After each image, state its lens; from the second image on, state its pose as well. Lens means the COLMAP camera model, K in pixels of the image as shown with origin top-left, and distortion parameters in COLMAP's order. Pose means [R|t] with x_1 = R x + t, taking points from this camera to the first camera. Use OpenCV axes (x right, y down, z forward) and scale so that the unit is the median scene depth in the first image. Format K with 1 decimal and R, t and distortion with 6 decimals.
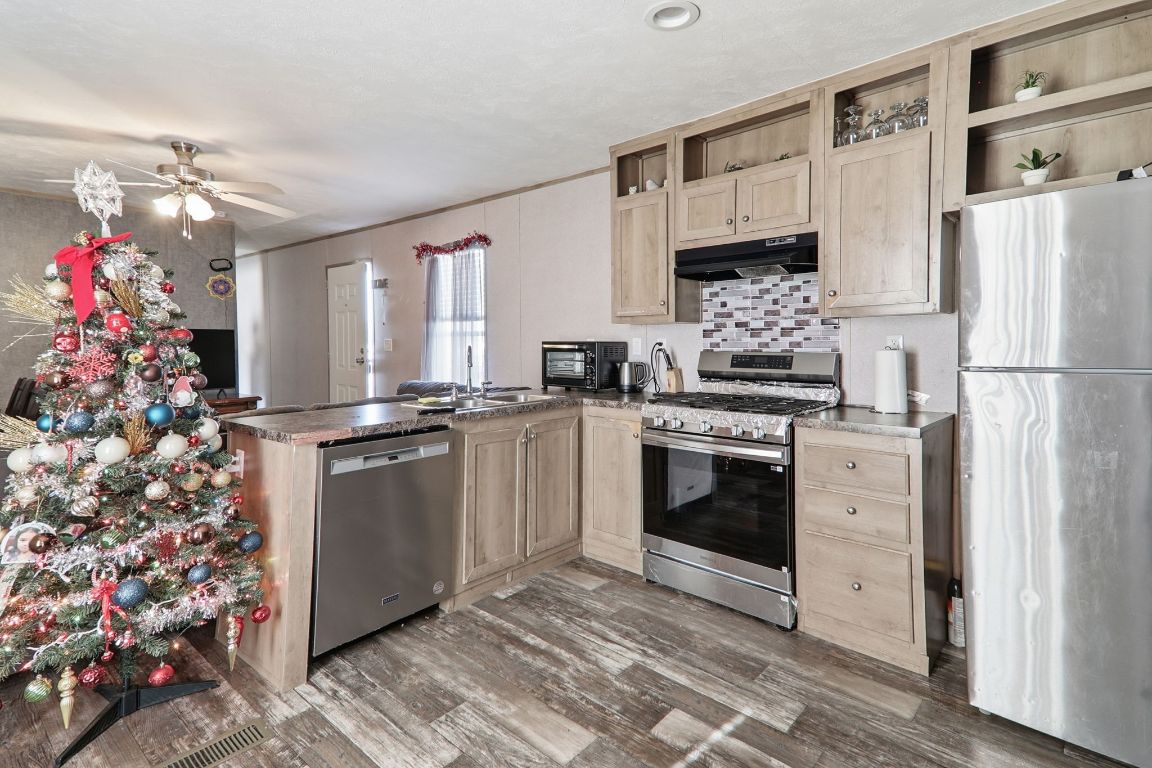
lens RADIAL K [[556.1, 0, 572.5], [0, 556.1, 359.3], [0, 0, 1]] dist [0.109657, -0.025487]
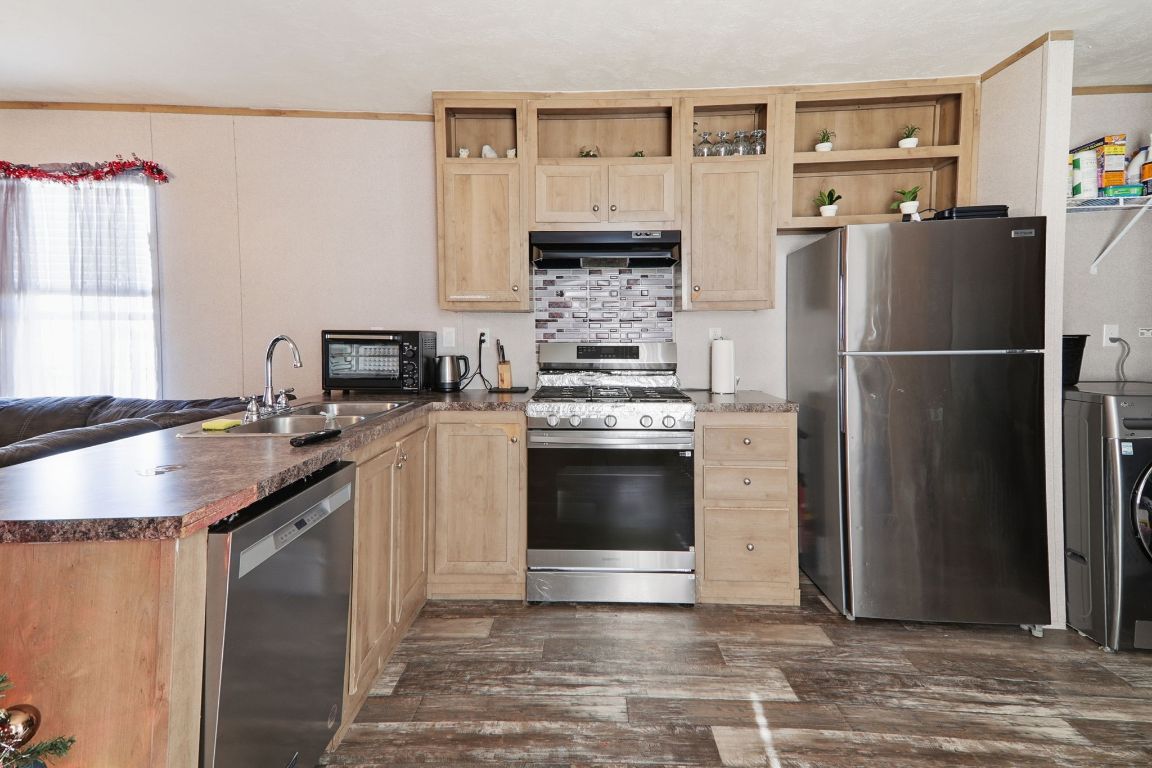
lens RADIAL K [[559.3, 0, 569.1], [0, 559.3, 355.5], [0, 0, 1]] dist [0.106388, -0.025638]
pose [[0.764863, -0.020834, 0.643855, -0.356085], [0.016807, 0.999782, 0.012386, -0.003135], [-0.643973, 0.001348, 0.765047, 0.262521]]
